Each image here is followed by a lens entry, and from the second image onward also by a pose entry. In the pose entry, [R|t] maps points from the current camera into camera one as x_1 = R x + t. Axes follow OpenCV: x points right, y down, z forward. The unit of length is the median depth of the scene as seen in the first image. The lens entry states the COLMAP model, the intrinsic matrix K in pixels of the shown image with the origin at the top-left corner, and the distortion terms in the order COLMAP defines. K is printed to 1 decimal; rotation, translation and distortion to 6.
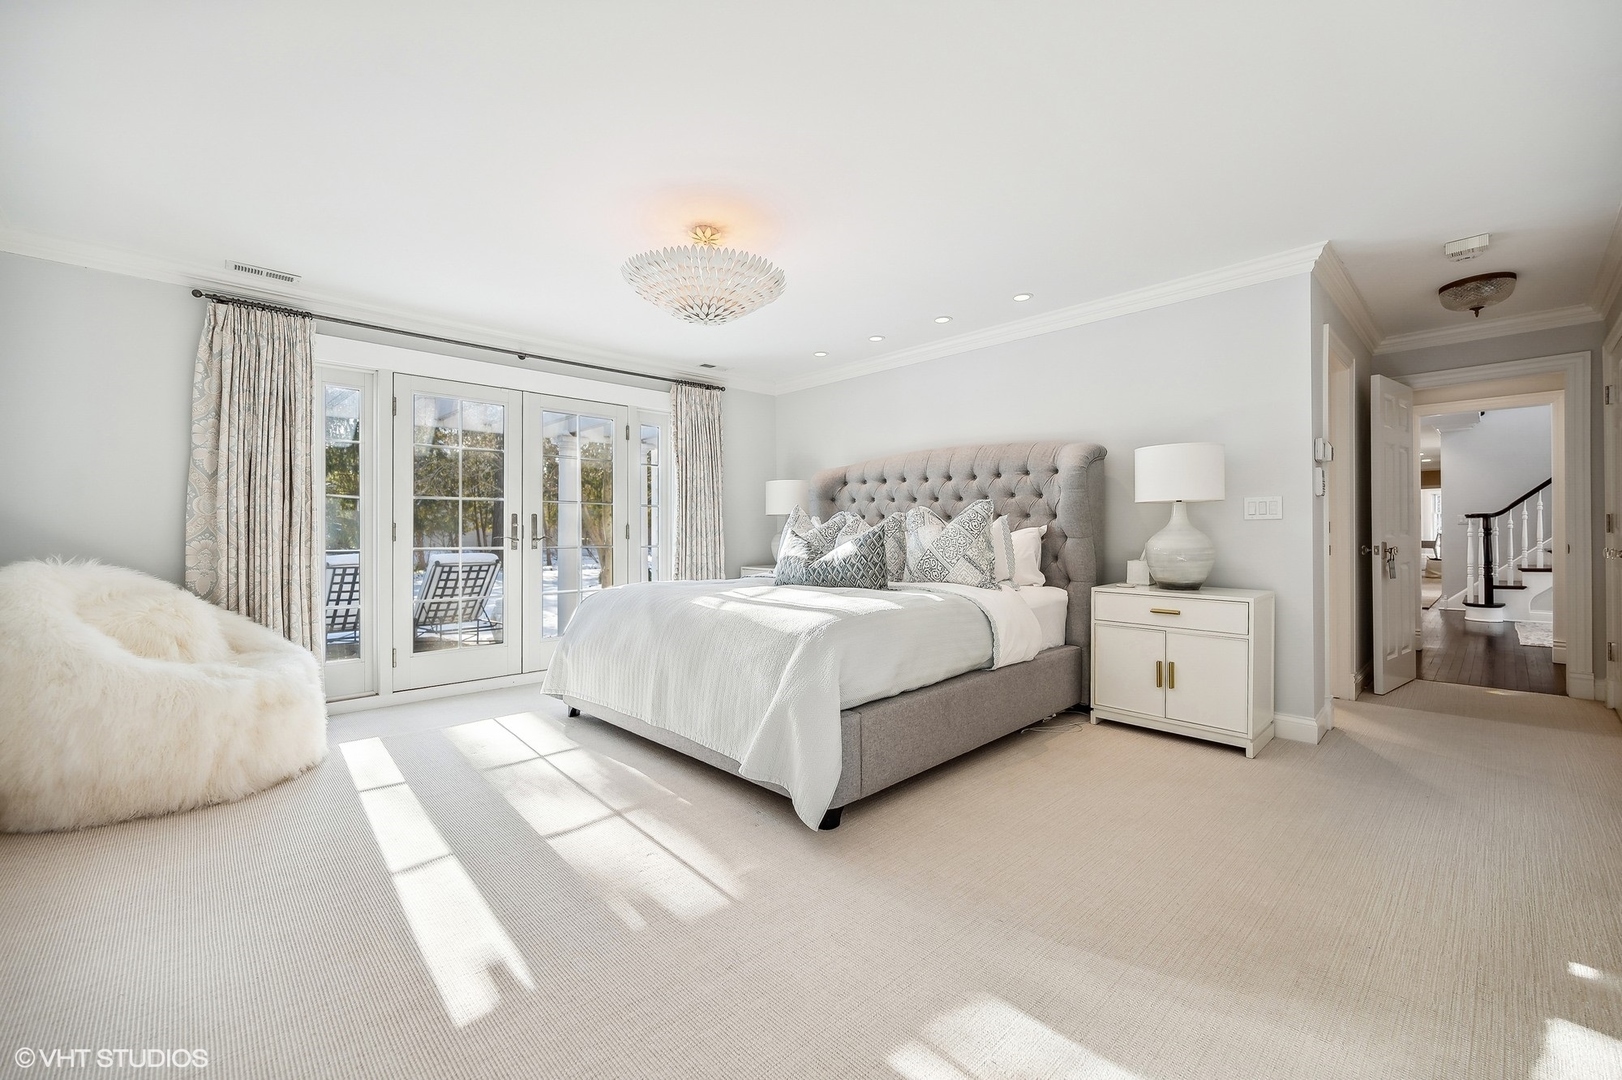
lens RADIAL K [[642.3, 0, 804.6], [0, 642.3, 534.9], [0, 0, 1]] dist [0.008911, -0.000136]
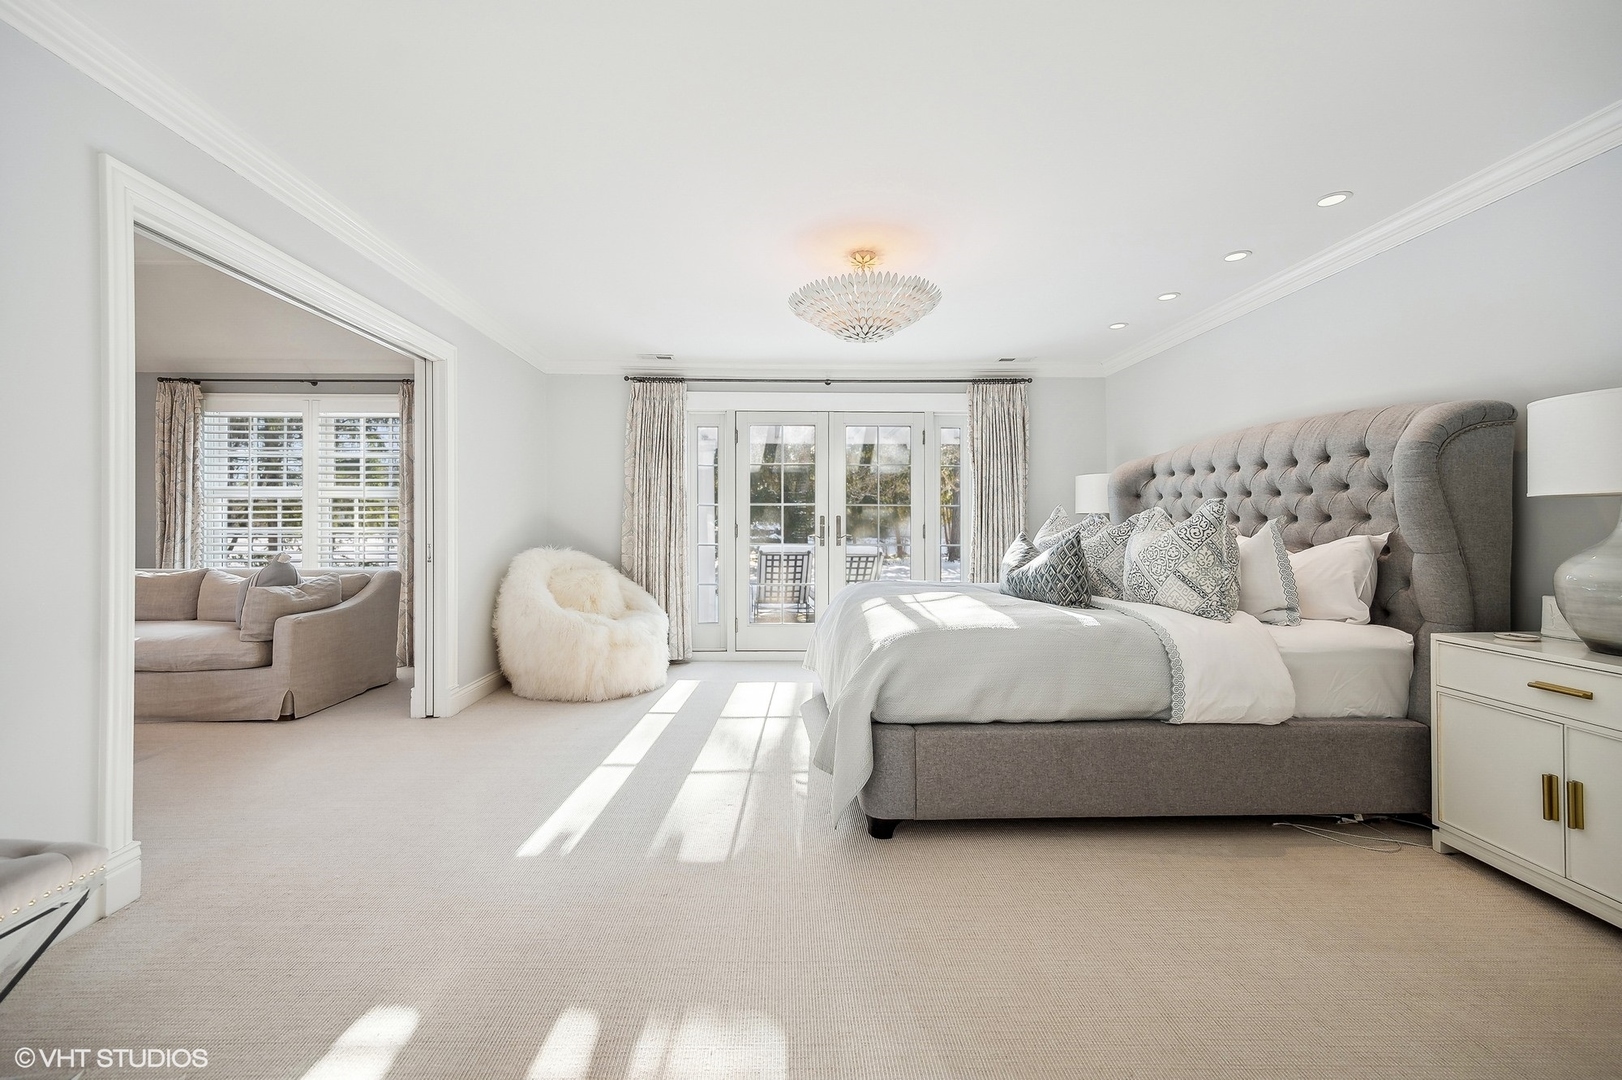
lens RADIAL K [[642.3, 0, 801.1], [0, 642.3, 531.2], [0, 0, 1]] dist [0.008911, -0.000136]
pose [[0.746176, 0.011400, -0.665651, 0.399675], [-0.007881, 0.999935, 0.008290, -0.018147], [0.665702, -0.000939, 0.746217, 0.114978]]
